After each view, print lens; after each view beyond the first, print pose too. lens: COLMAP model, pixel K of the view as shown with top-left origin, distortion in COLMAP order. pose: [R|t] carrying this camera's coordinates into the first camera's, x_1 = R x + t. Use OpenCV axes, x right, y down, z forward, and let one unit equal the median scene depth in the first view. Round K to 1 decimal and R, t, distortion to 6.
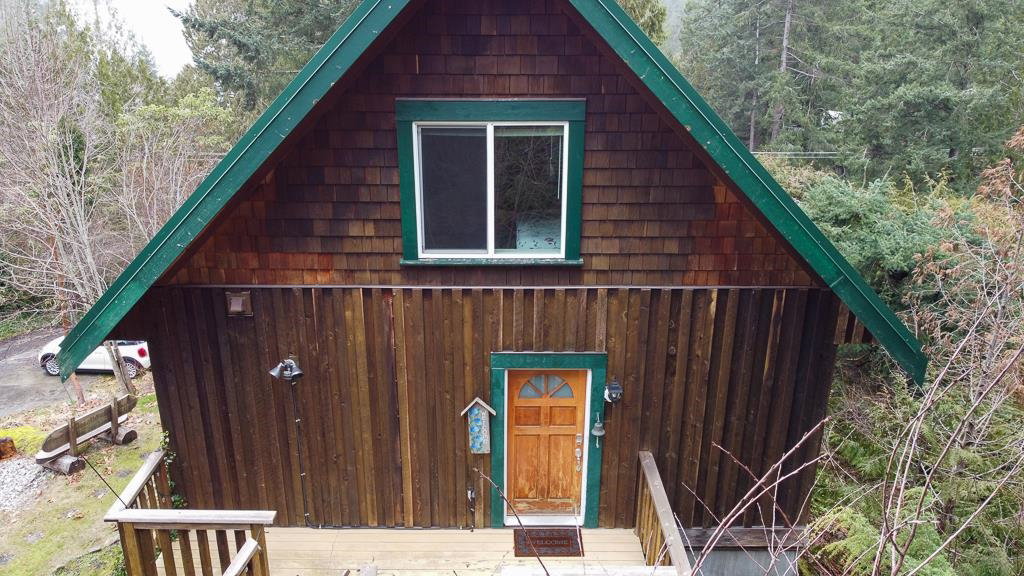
lens RADIAL K [[754.6, 0, 511.1], [0, 754.6, 294.5], [0, 0, 1]] dist [0.009589, 0.003106]
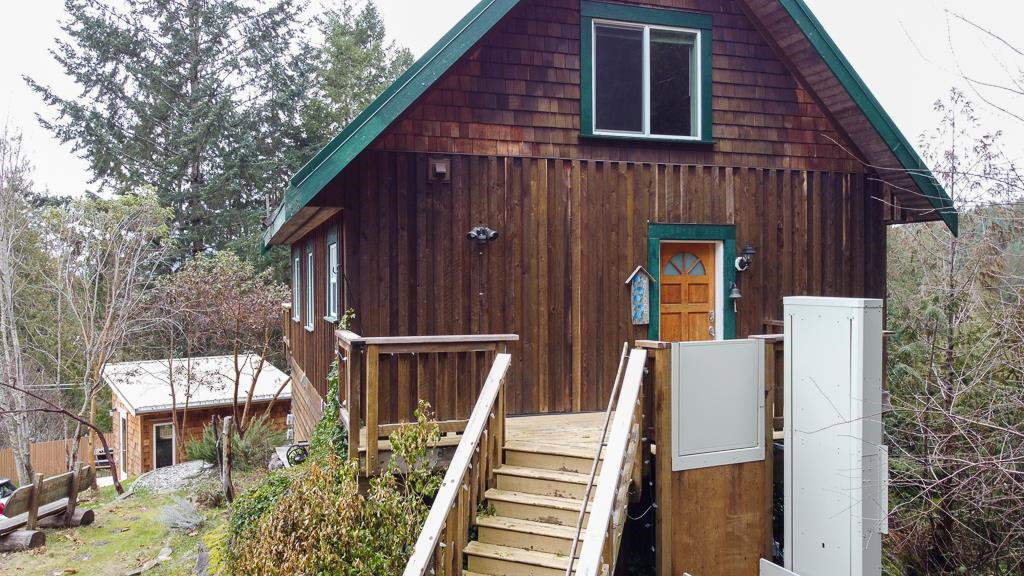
lens RADIAL K [[754.6, 0, 511.1], [0, 754.6, 294.5], [0, 0, 1]] dist [0.009589, 0.003106]
pose [[0.950503, -0.019360, 0.310111, -0.593564], [0.123588, 0.939266, -0.320164, 0.529710], [-0.285078, 0.342643, 0.895168, 0.070355]]
